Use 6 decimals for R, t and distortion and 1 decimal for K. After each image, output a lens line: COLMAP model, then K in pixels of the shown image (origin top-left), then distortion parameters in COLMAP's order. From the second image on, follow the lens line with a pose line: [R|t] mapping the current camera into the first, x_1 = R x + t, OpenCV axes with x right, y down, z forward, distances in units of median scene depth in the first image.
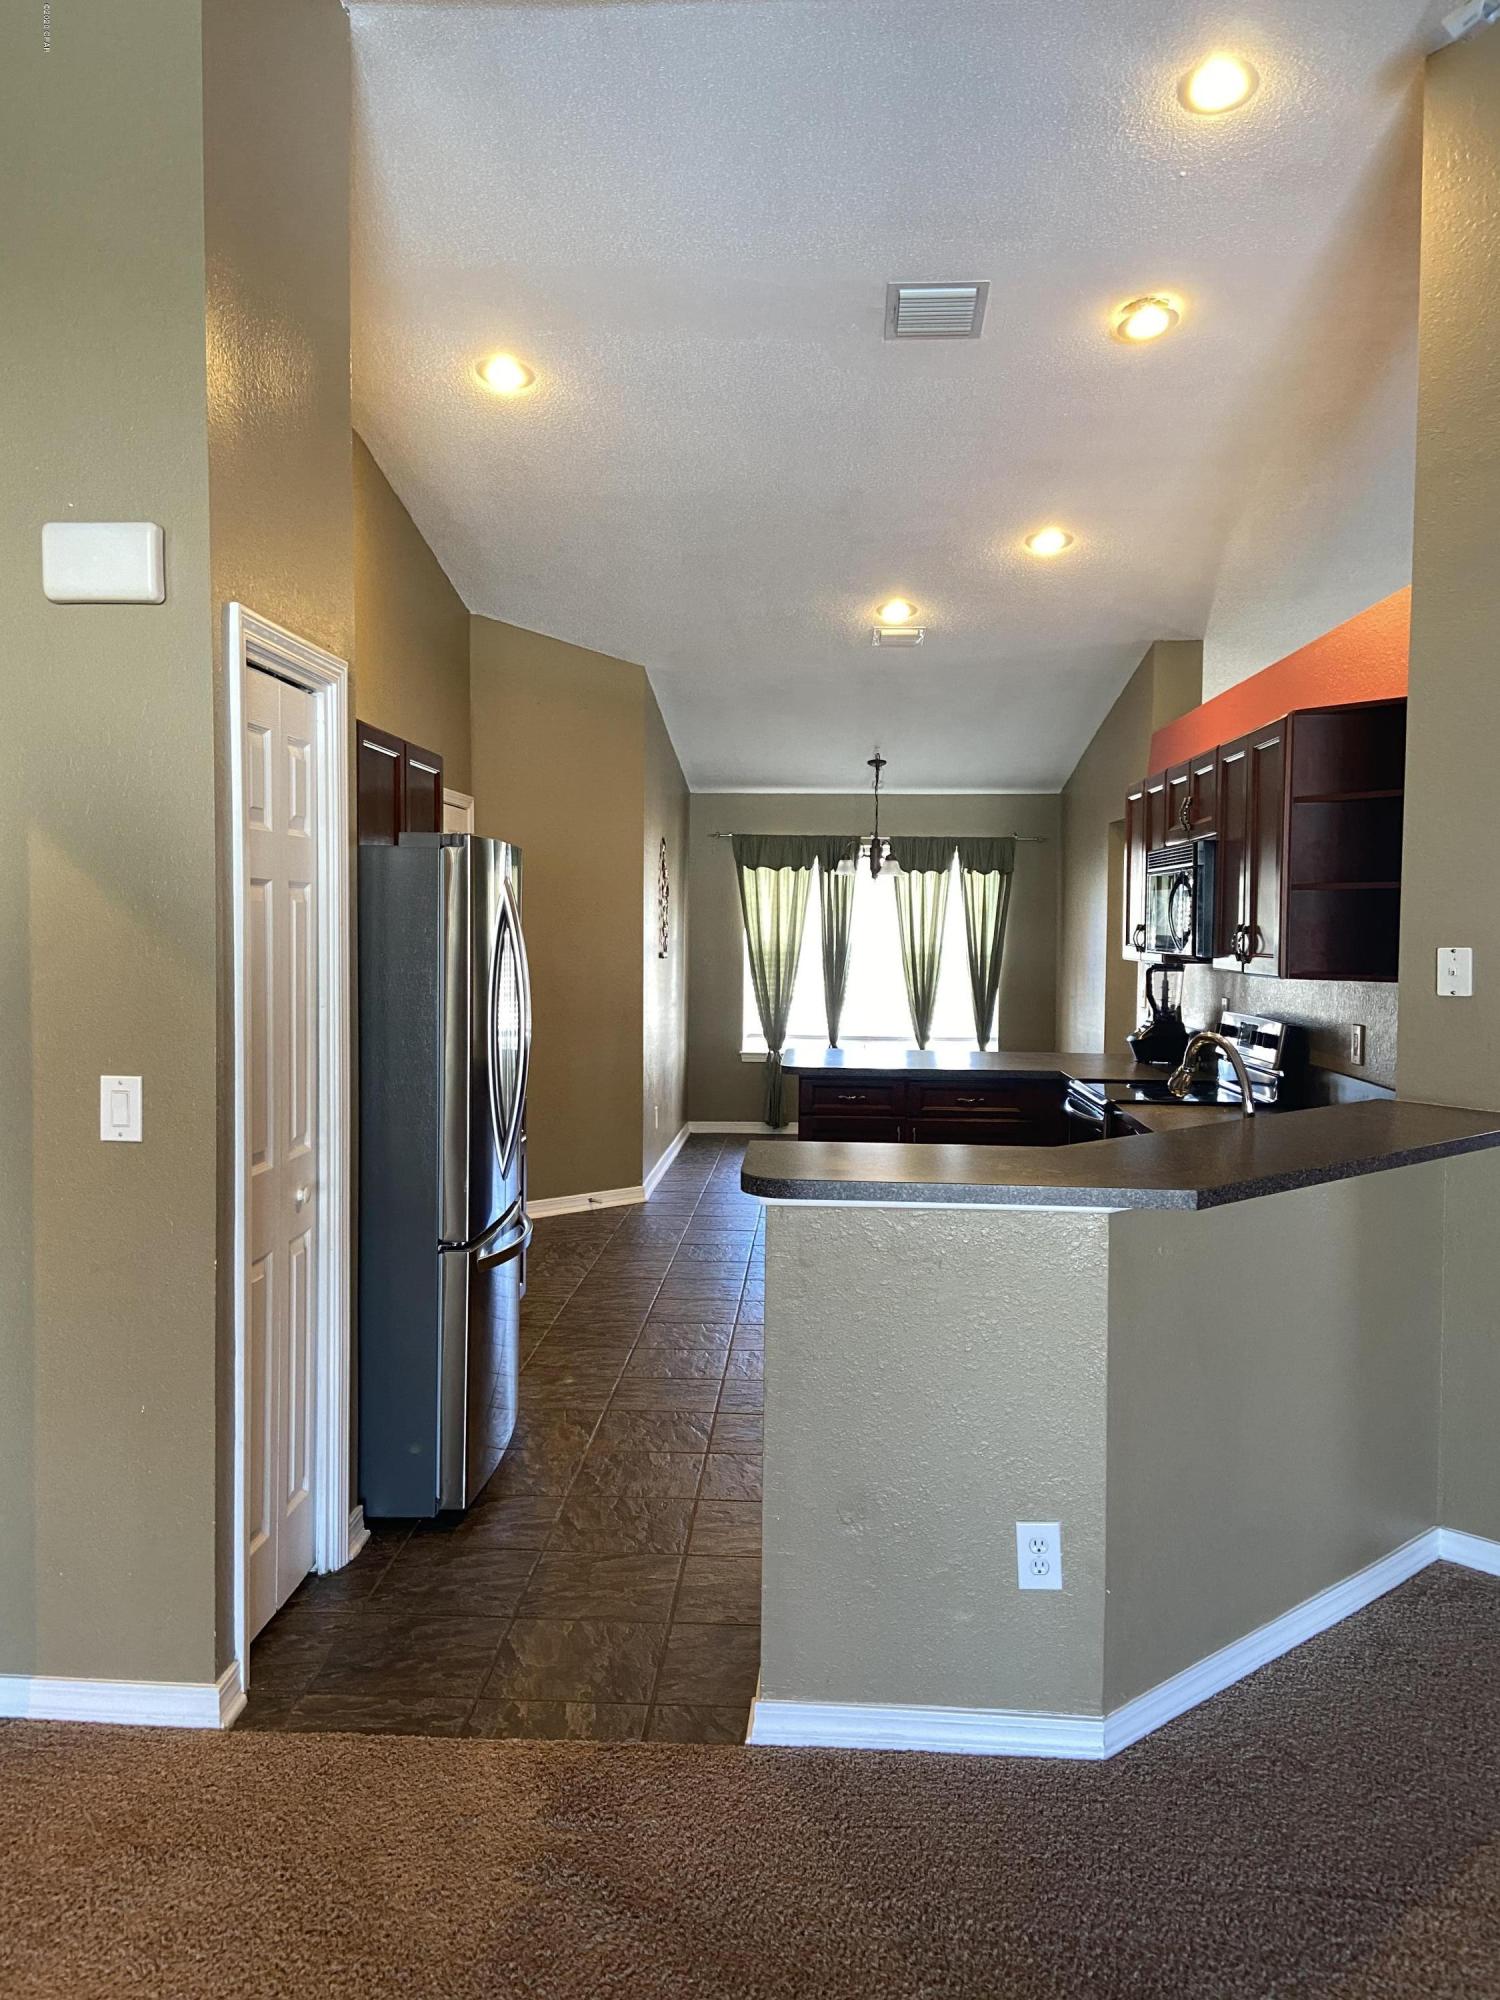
lens RADIAL K [[1498.2, 0, 755.4], [0, 1498.2, 985.2], [0, 0, 1]] dist [0.109071, -0.134400]
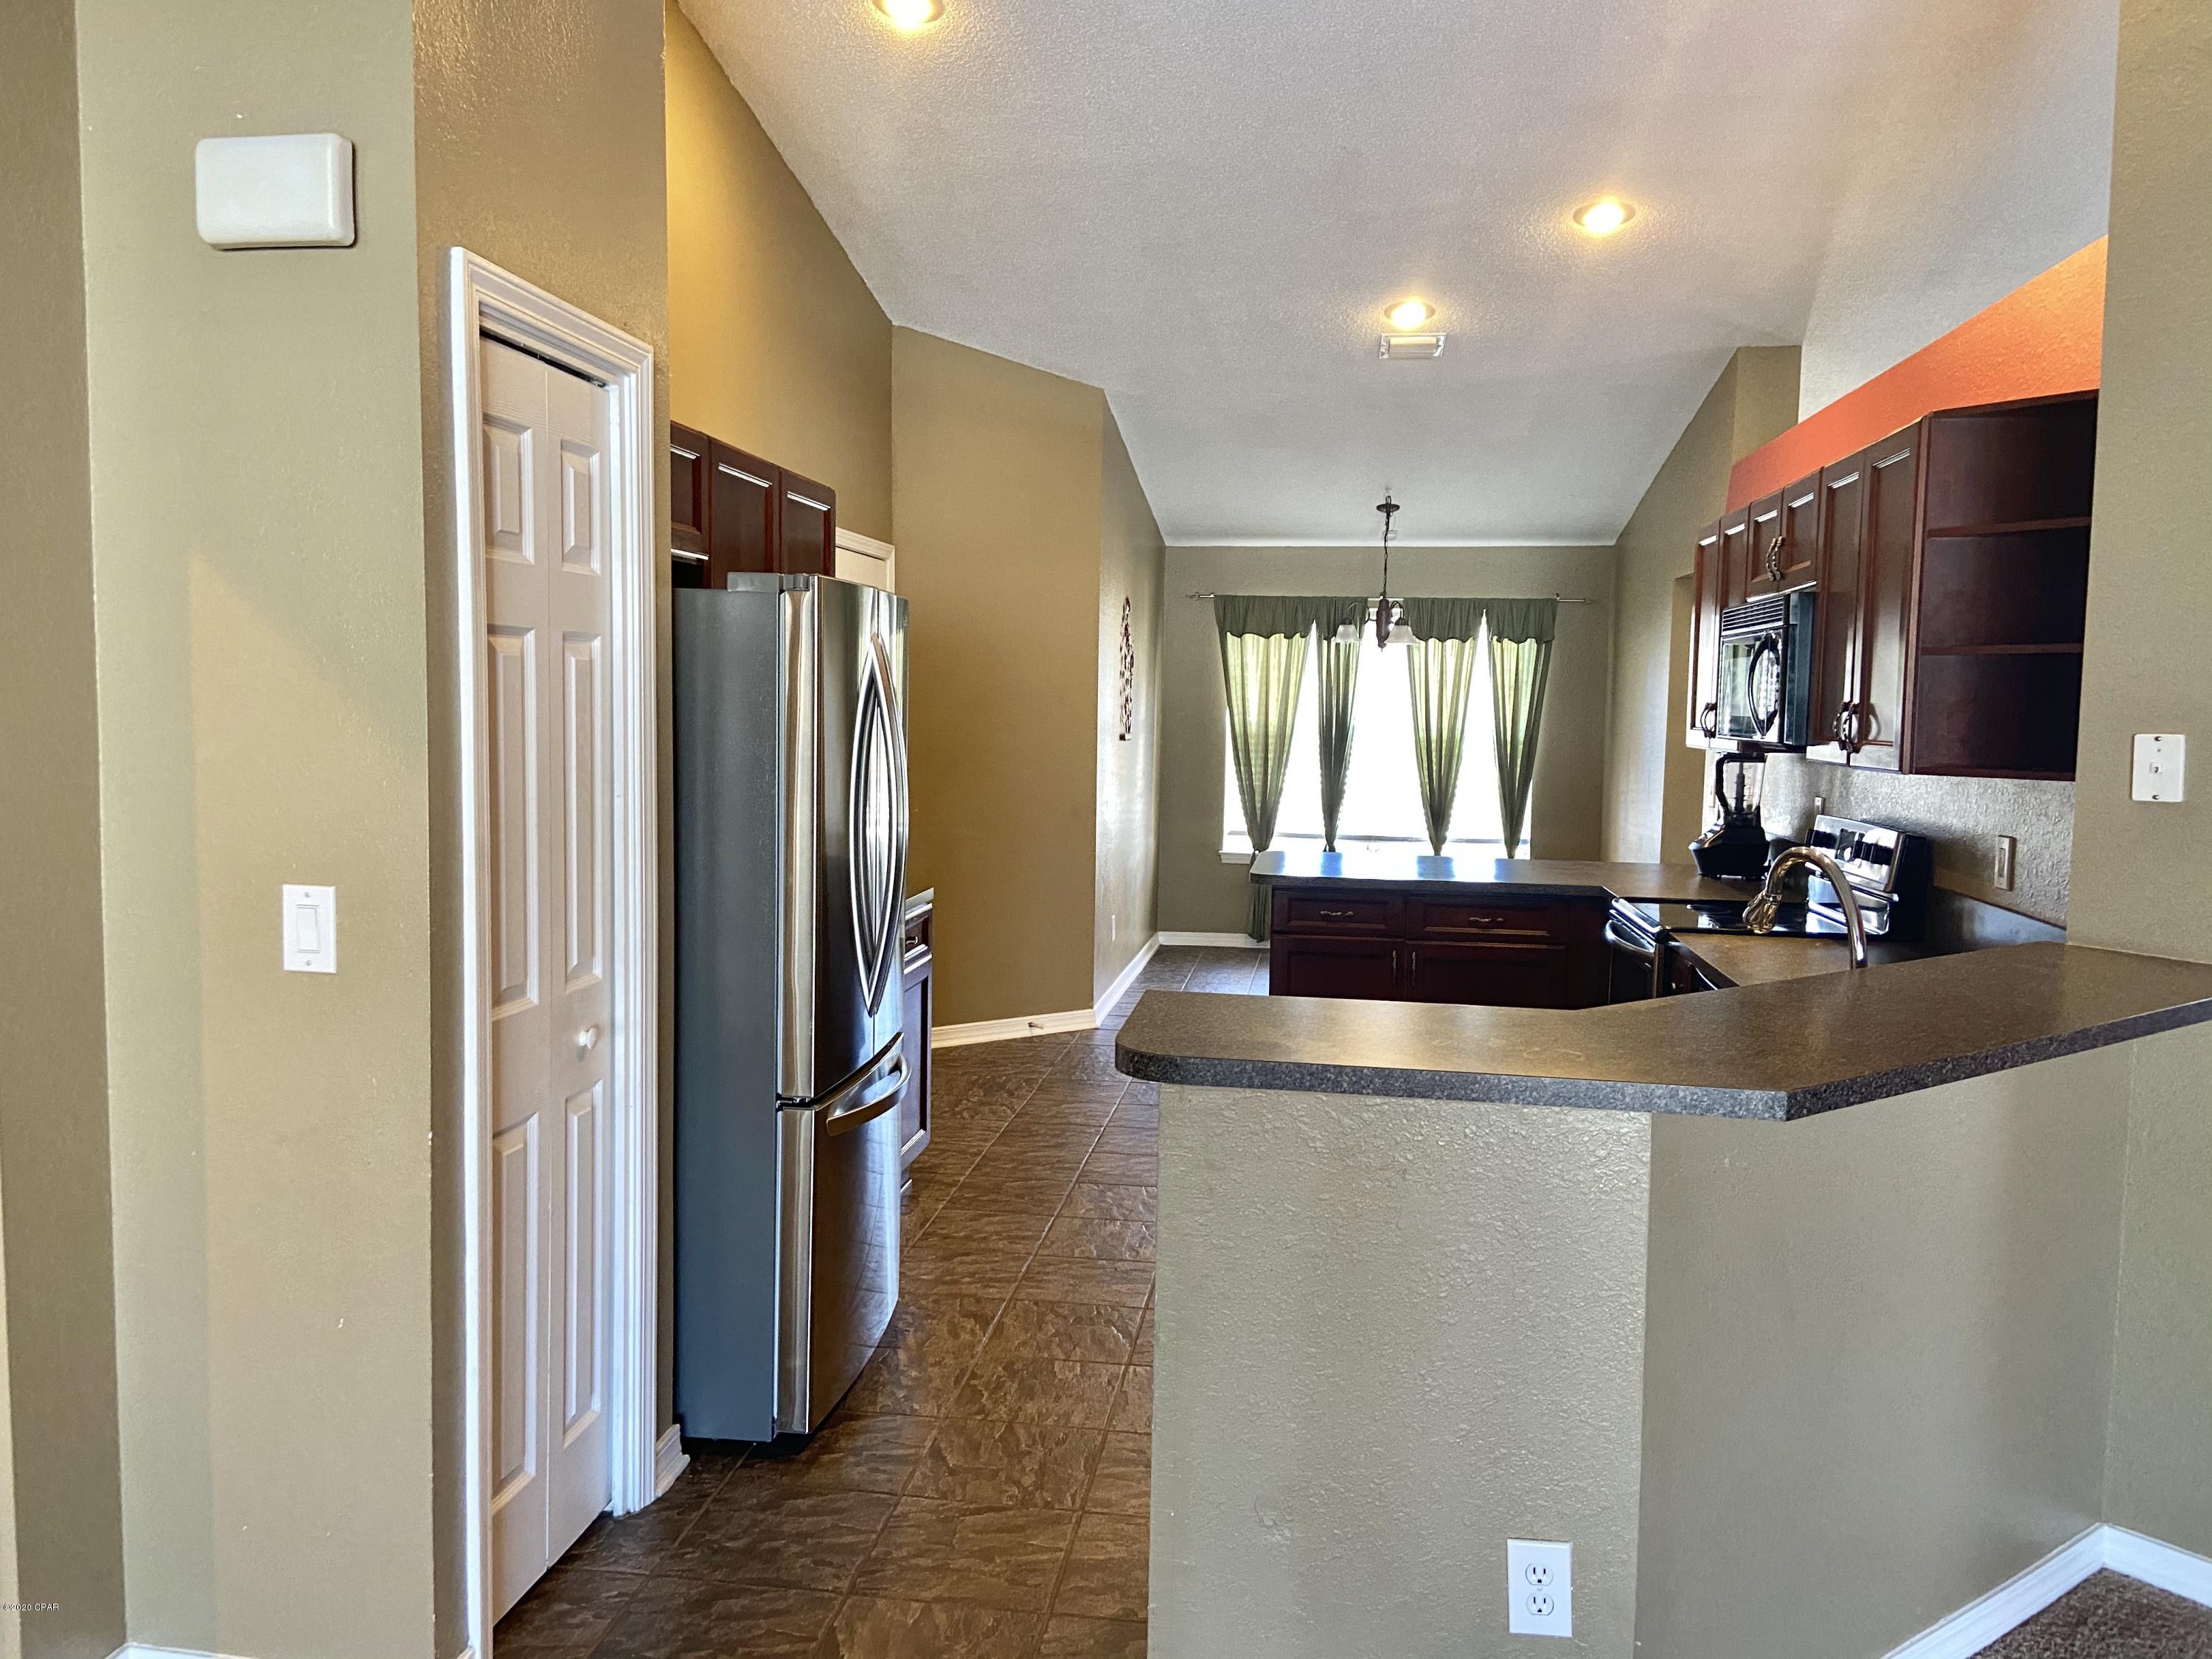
lens RADIAL K [[1657.0, 0, 1106.0], [0, 1657.0, 829.5], [0, 0, 1]] dist [0.109071, -0.134400]
pose [[0.995414, 0.015655, -0.094375, 0.031731], [-0.012368, 0.999300, 0.035313, -0.001427], [0.094862, -0.033984, 0.994910, 0.123206]]
